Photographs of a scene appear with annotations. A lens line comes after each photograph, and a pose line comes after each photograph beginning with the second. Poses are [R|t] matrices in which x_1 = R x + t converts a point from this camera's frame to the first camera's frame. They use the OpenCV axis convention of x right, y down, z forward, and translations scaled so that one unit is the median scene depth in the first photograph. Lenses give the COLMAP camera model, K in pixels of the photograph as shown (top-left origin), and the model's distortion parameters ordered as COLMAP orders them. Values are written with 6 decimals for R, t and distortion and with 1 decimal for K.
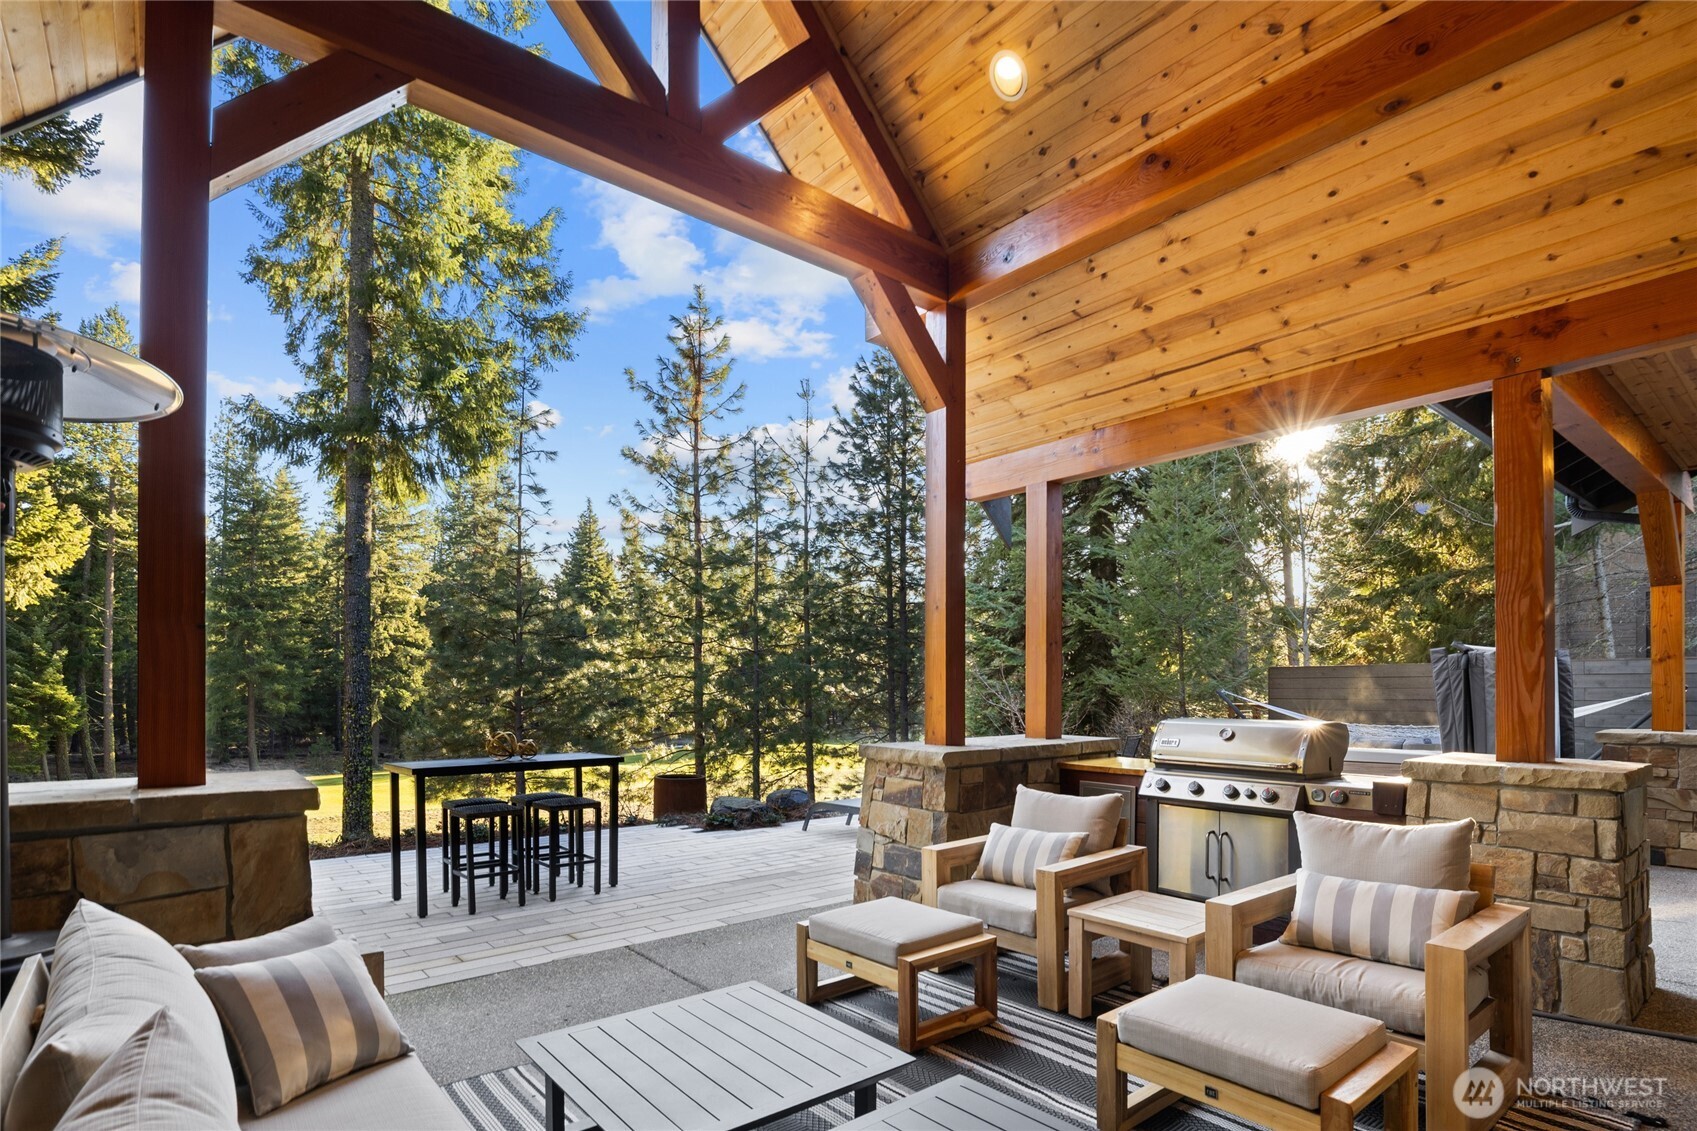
lens RADIAL K [[858.9, 0, 870.1], [0, 858.9, 684.4], [0, 0, 1]] dist [-0.006717, 0.001254]
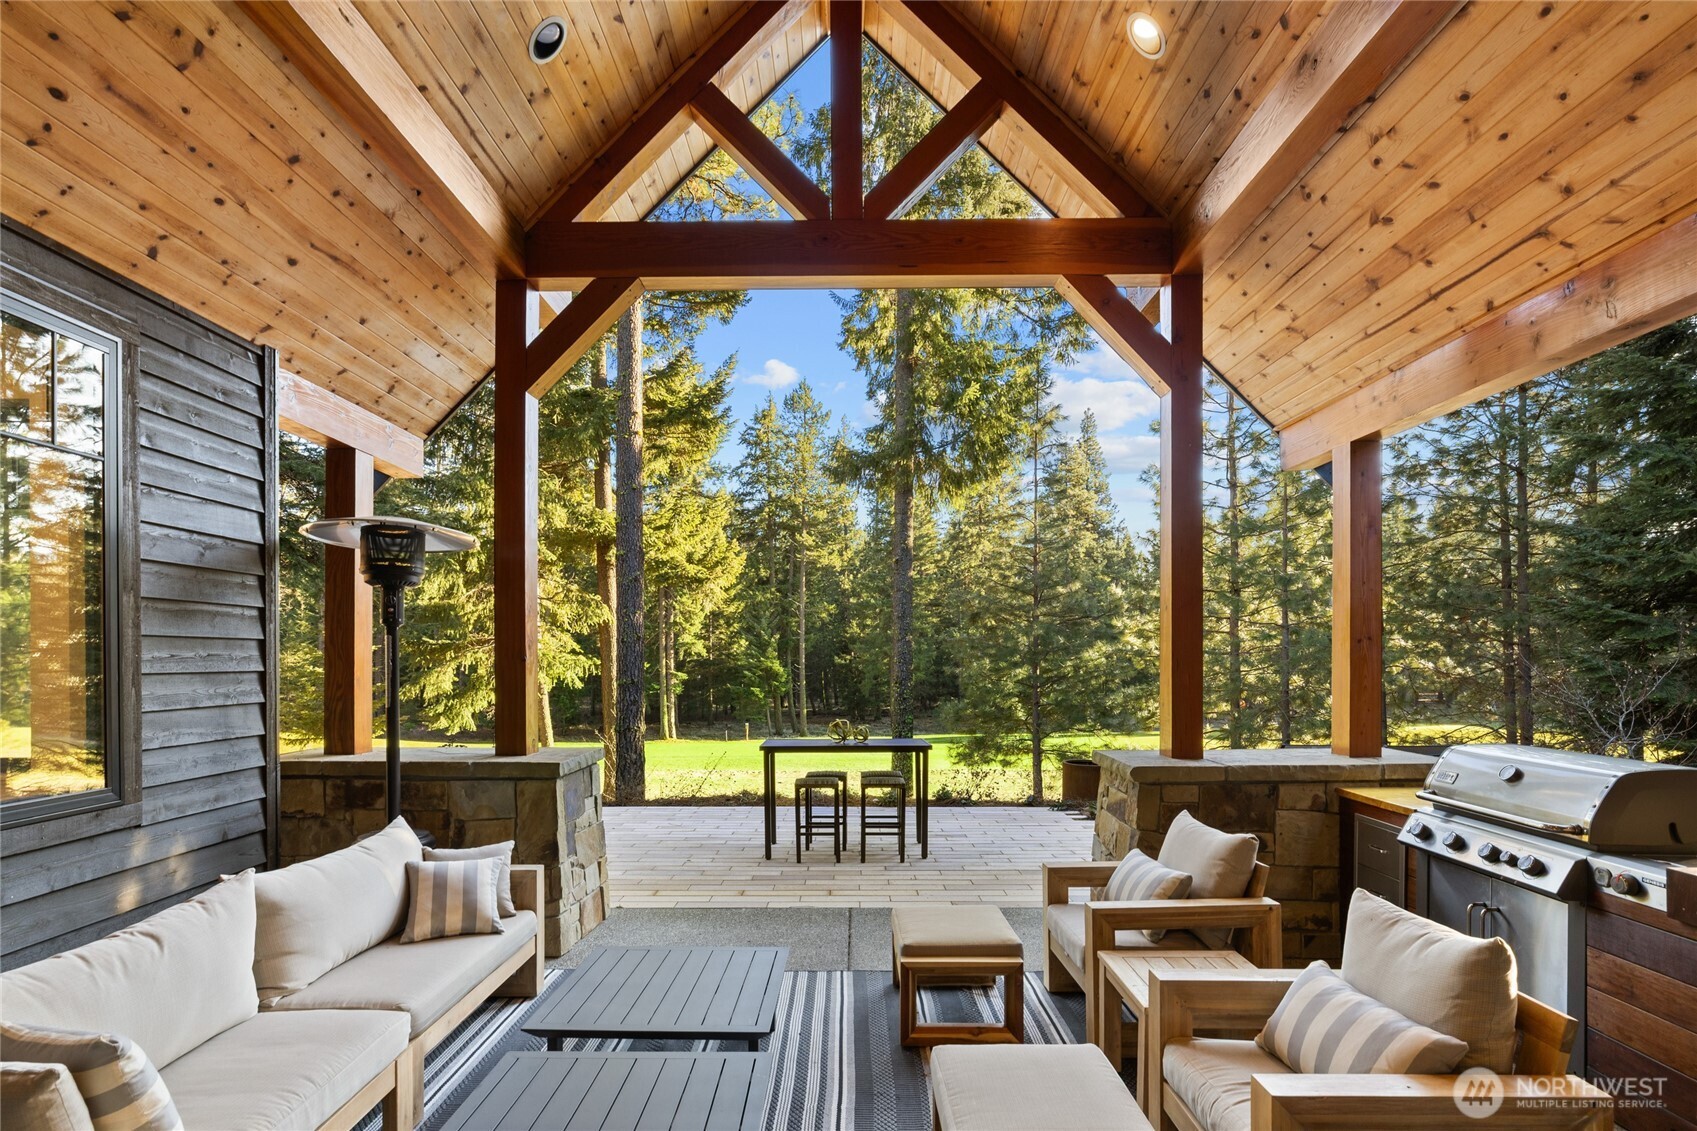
lens RADIAL K [[858.9, 0, 838.7], [0, 858.9, 657.3], [0, 0, 1]] dist [-0.006717, 0.001254]
pose [[0.756371, -0.002702, -0.654137, 0.400831], [0.004514, 0.999989, 0.001090, -0.037495], [0.654127, -0.003777, 0.756375, 0.069900]]
